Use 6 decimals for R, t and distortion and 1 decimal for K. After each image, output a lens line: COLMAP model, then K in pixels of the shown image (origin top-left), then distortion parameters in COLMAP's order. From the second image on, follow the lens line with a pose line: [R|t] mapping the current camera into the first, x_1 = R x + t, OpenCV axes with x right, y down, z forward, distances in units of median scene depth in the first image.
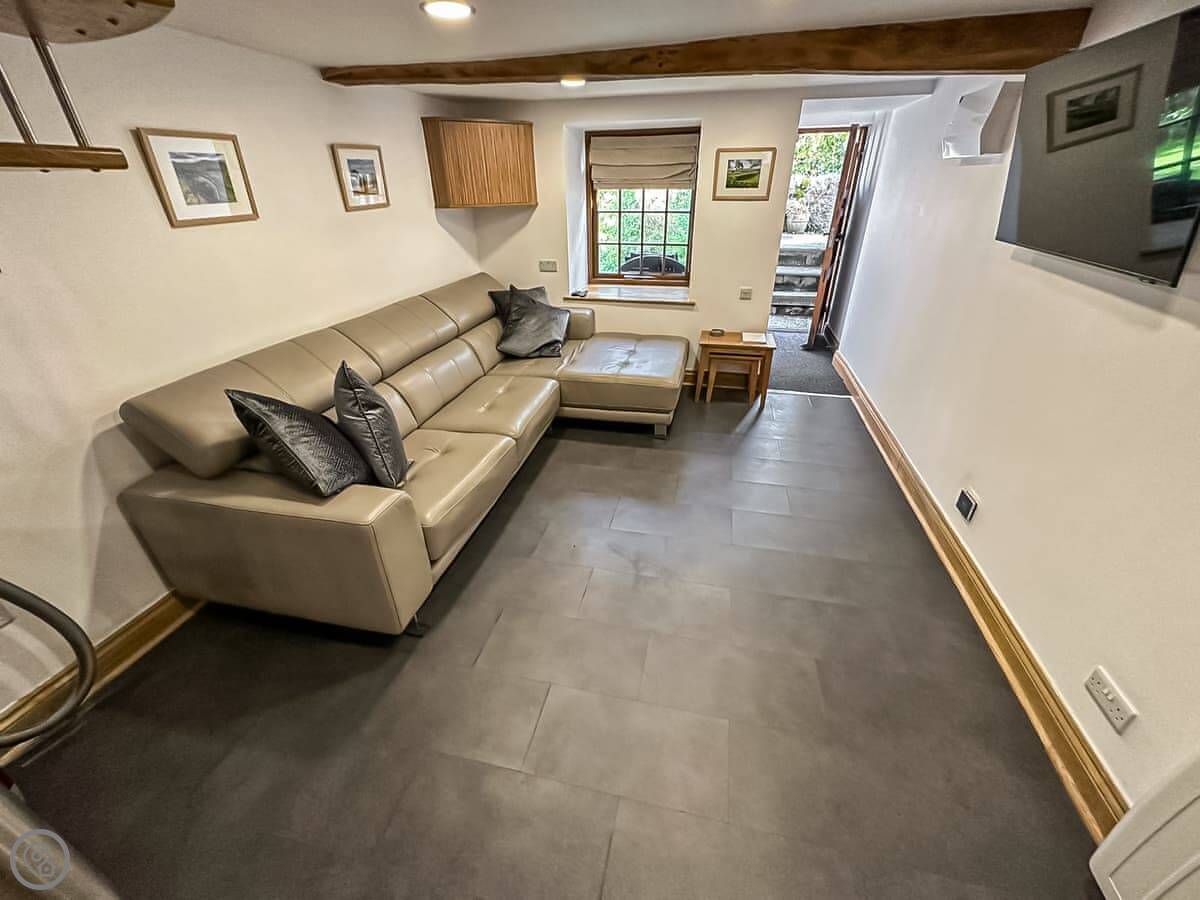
lens RADIAL K [[485.7, 0, 617.8], [0, 485.7, 449.3], [0, 0, 1]] dist [0.001498, 0.000320]
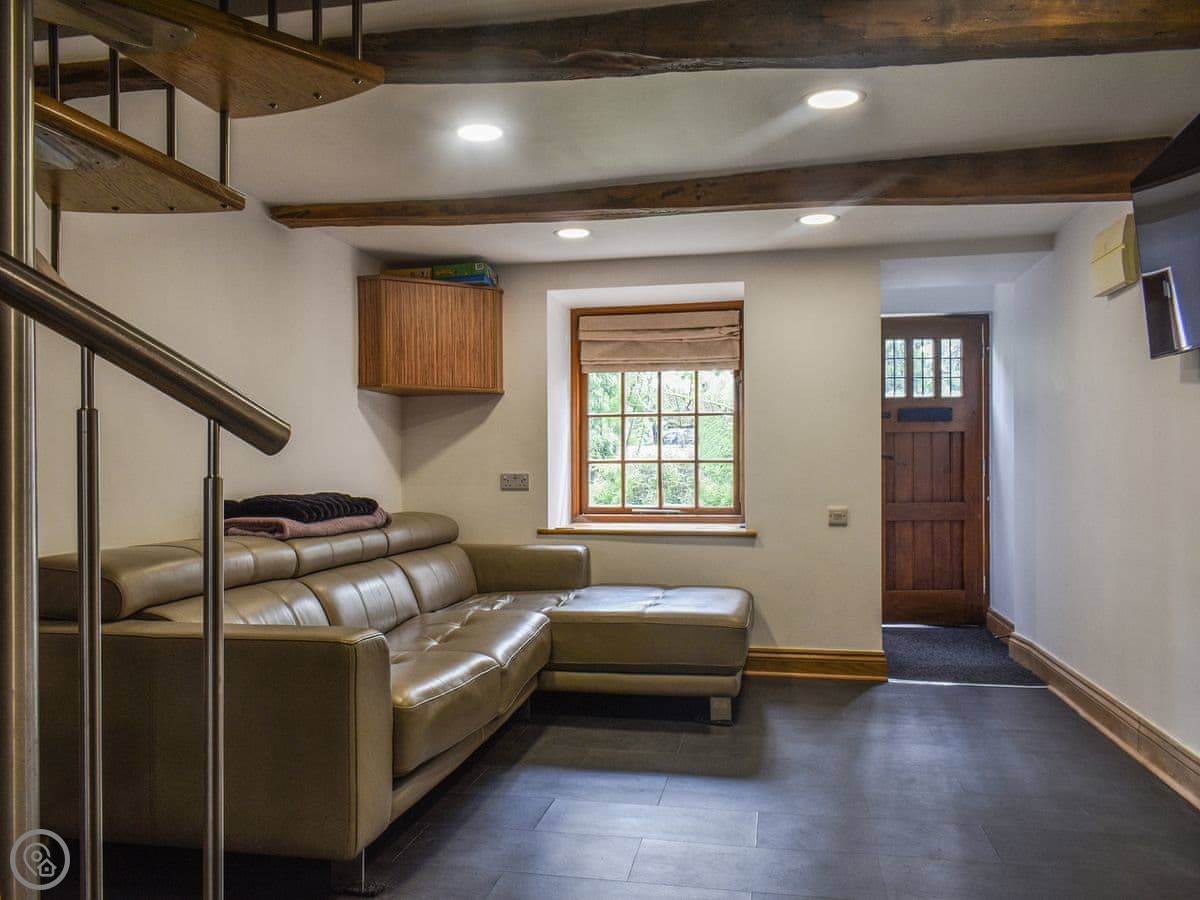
lens RADIAL K [[1023.6, 0, 600.0], [0, 1023.6, 450.0], [0, 0, 1]] dist [-0.005496, -0.006689]
pose [[0.999686, -0.008683, 0.023499, -0.079334], [0.018983, 0.874659, -0.484367, 0.269962], [-0.016348, 0.484662, 0.874549, -0.196494]]
